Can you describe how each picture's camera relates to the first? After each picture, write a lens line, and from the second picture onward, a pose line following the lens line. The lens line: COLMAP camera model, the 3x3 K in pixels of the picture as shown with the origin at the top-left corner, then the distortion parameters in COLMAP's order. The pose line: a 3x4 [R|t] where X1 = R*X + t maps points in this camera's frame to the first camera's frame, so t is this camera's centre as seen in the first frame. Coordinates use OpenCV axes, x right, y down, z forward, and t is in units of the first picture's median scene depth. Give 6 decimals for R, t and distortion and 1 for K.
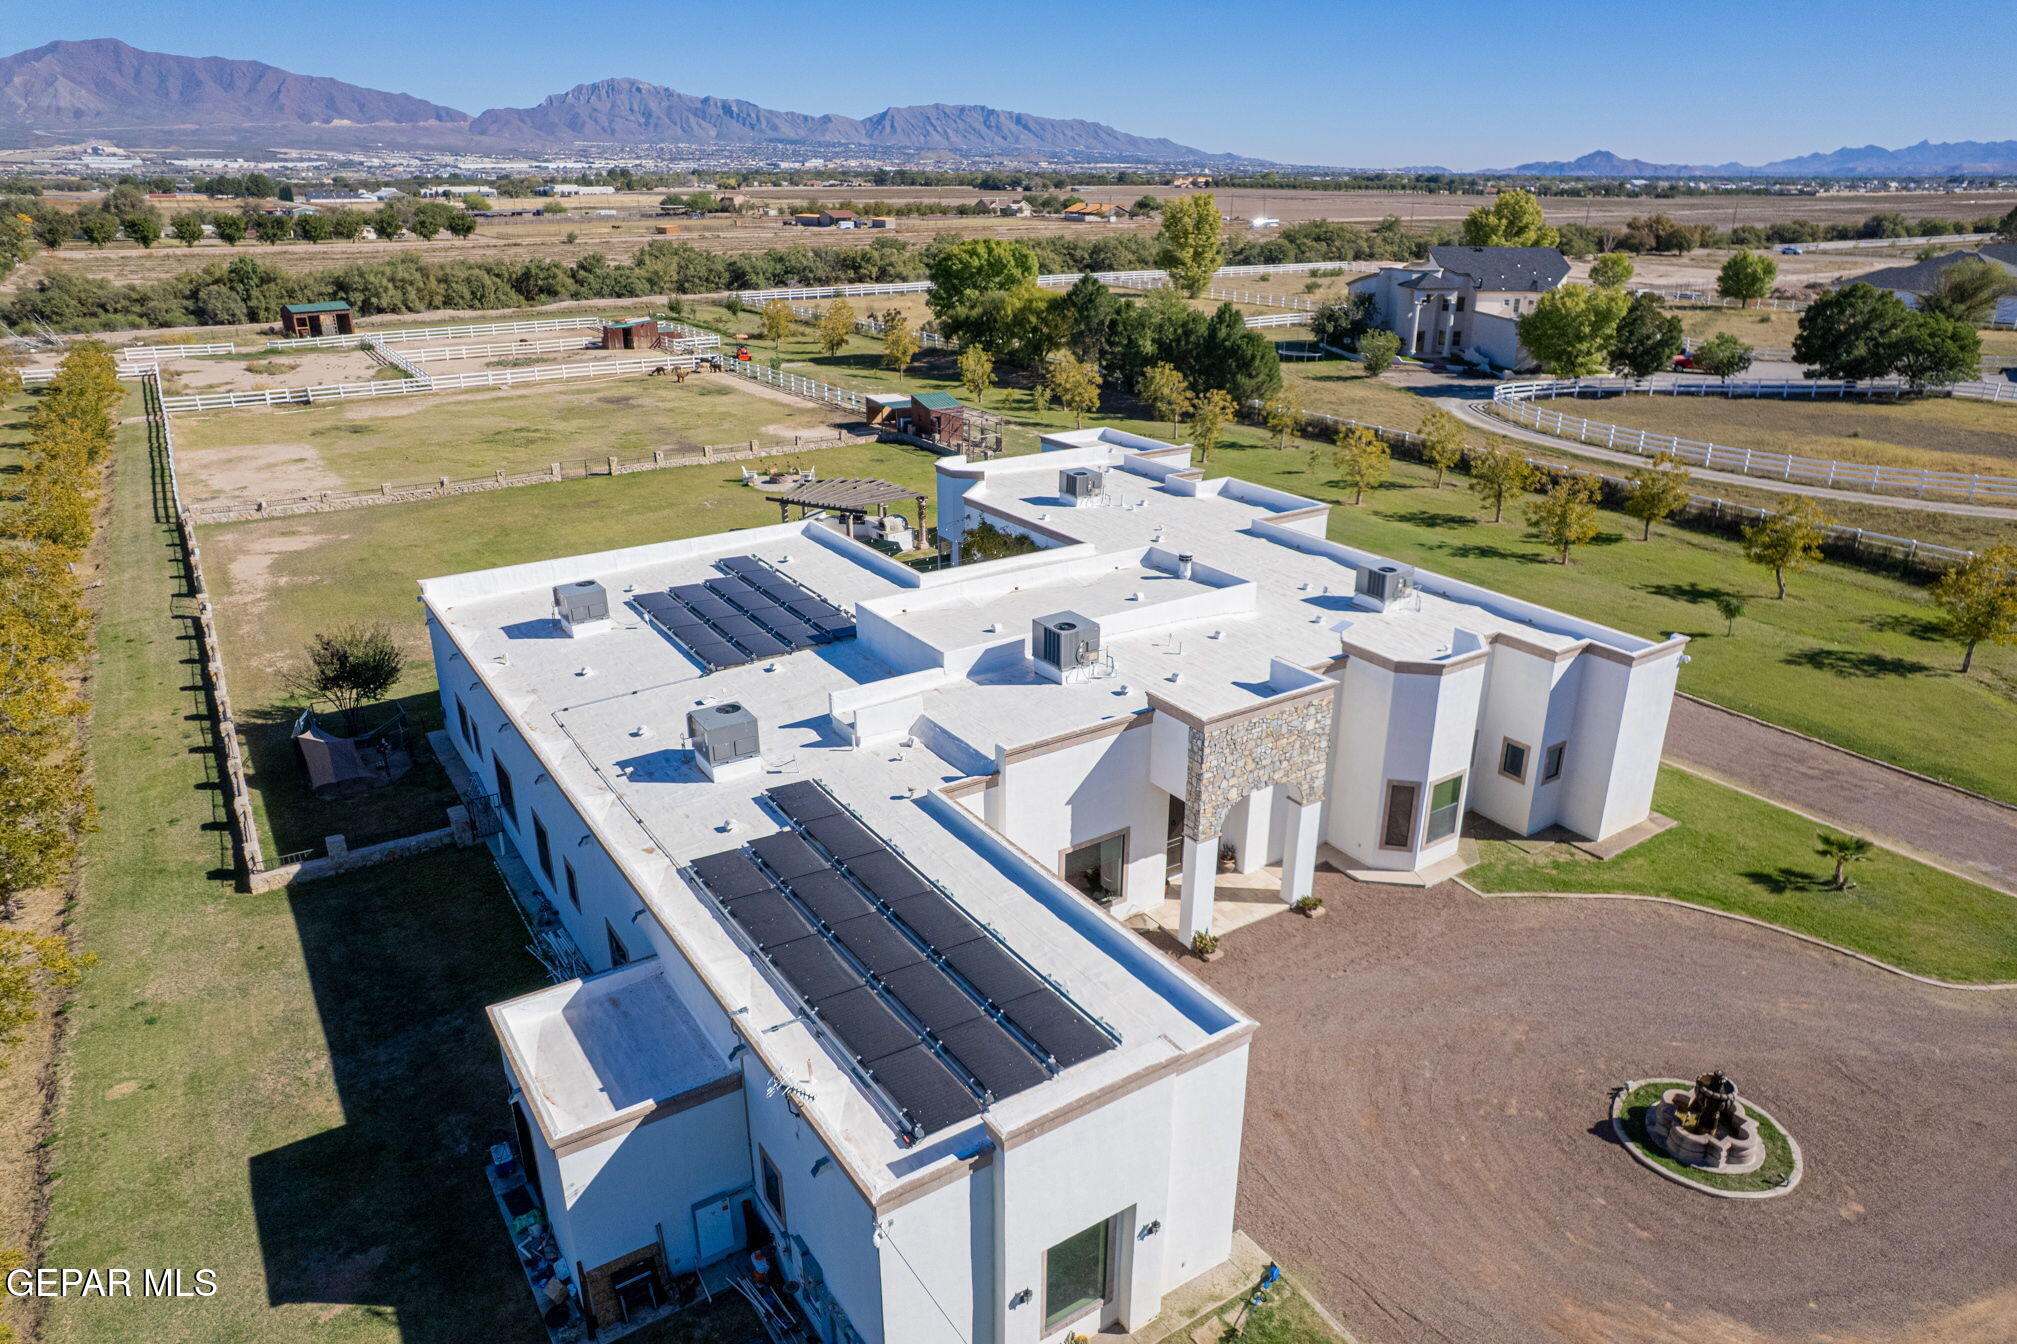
lens RADIAL K [[1252.9, 0, 1008.5], [0, 1252.9, 672.0], [0, 0, 1]] dist [-0.015878, 0.002292]
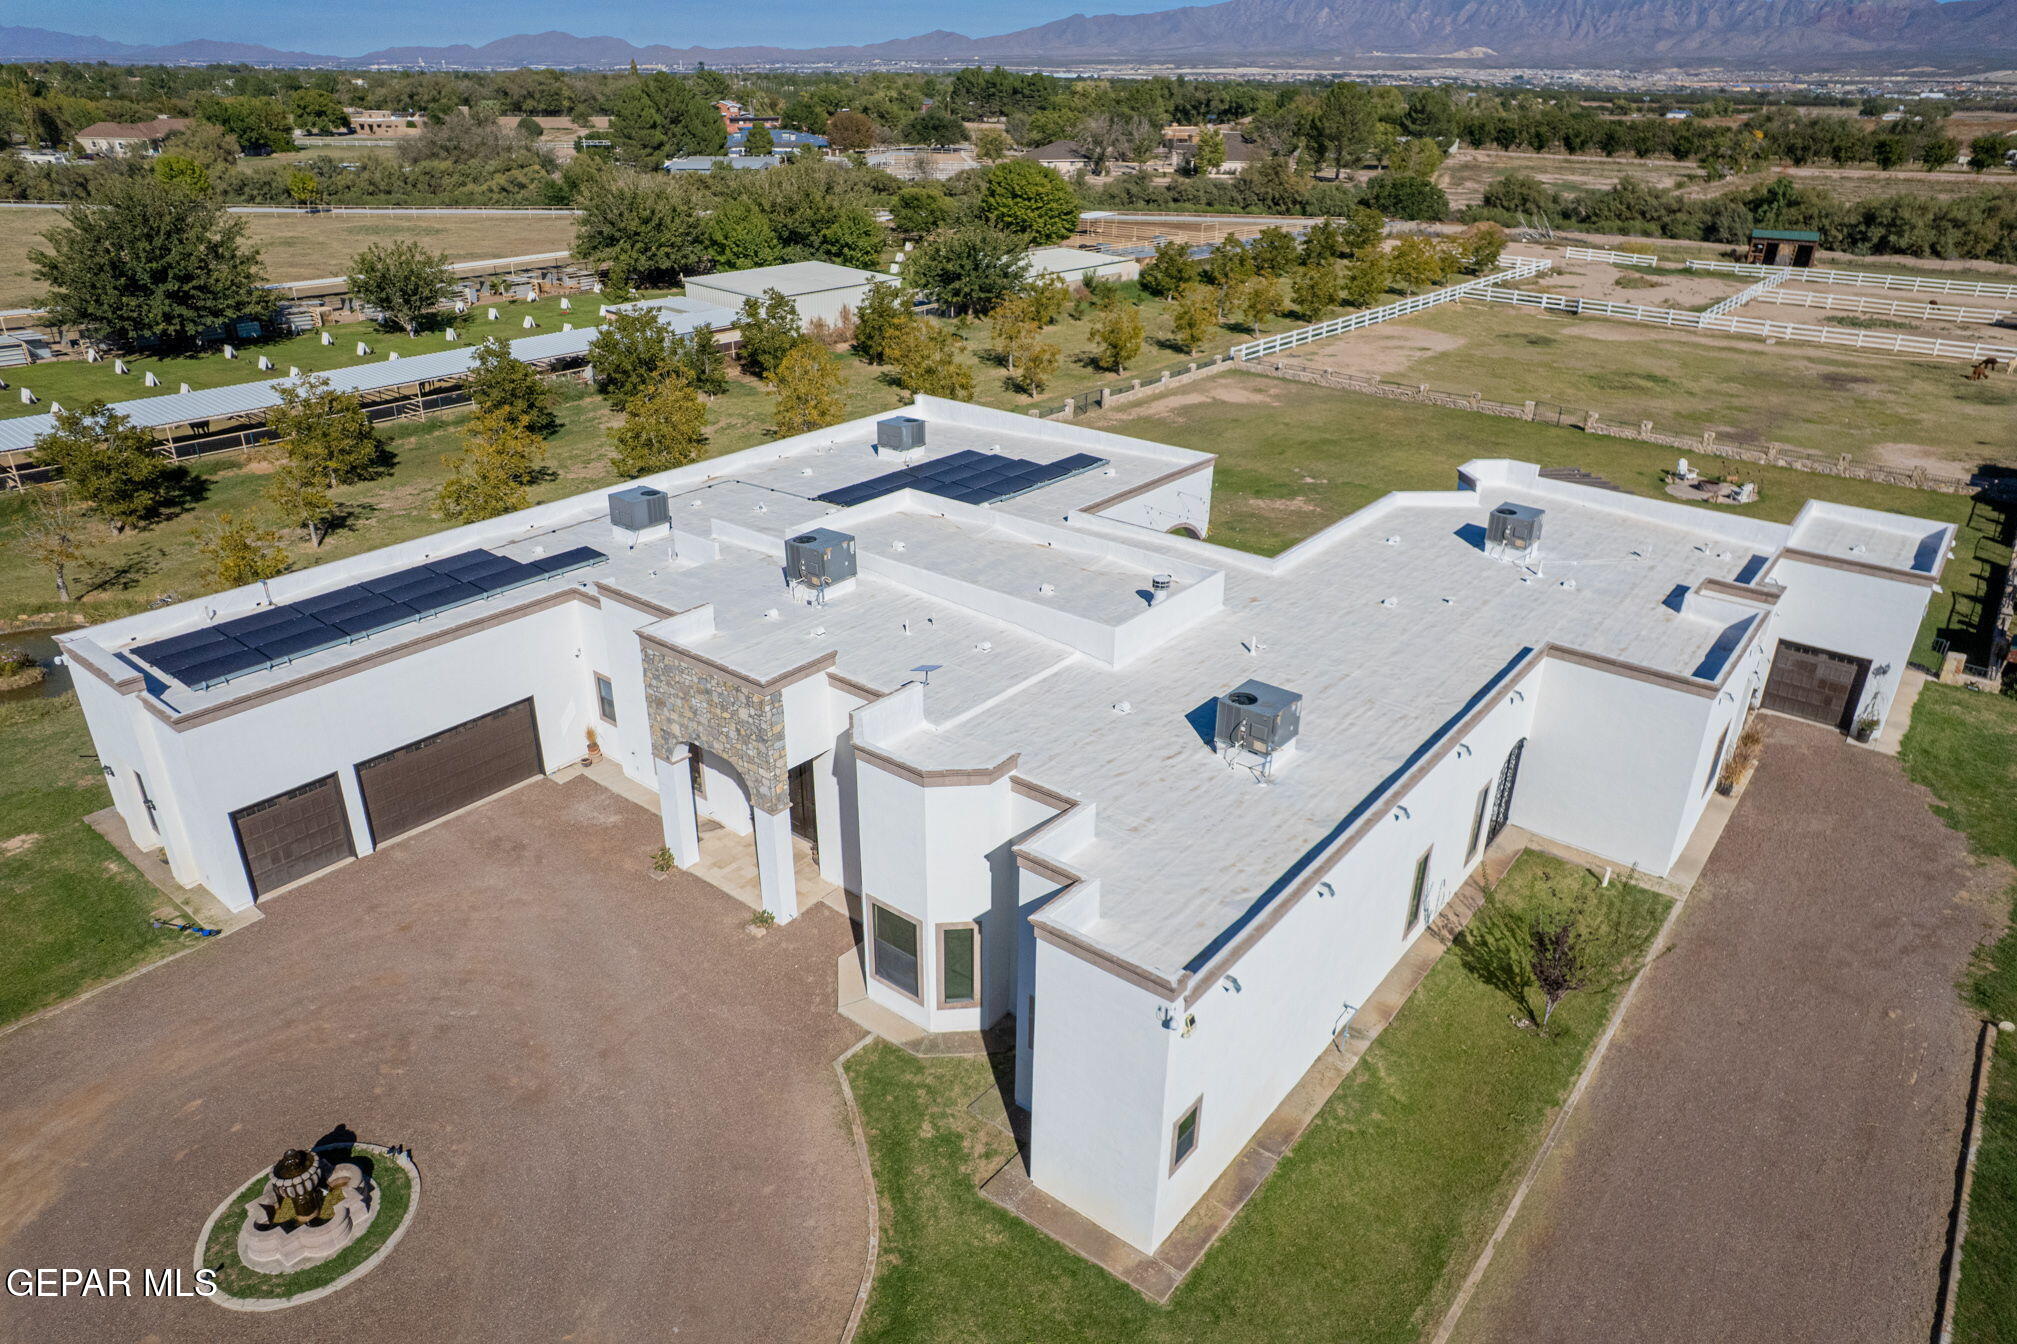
lens RADIAL K [[1252.9, 0, 1008.5], [0, 1252.9, 672.0], [0, 0, 1]] dist [-0.015878, 0.002292]
pose [[0.301444, 0.406166, -0.862647, 0.201567], [-0.359075, 0.886483, 0.291913, -0.059389], [0.883287, 0.221760, 0.413069, 0.154390]]
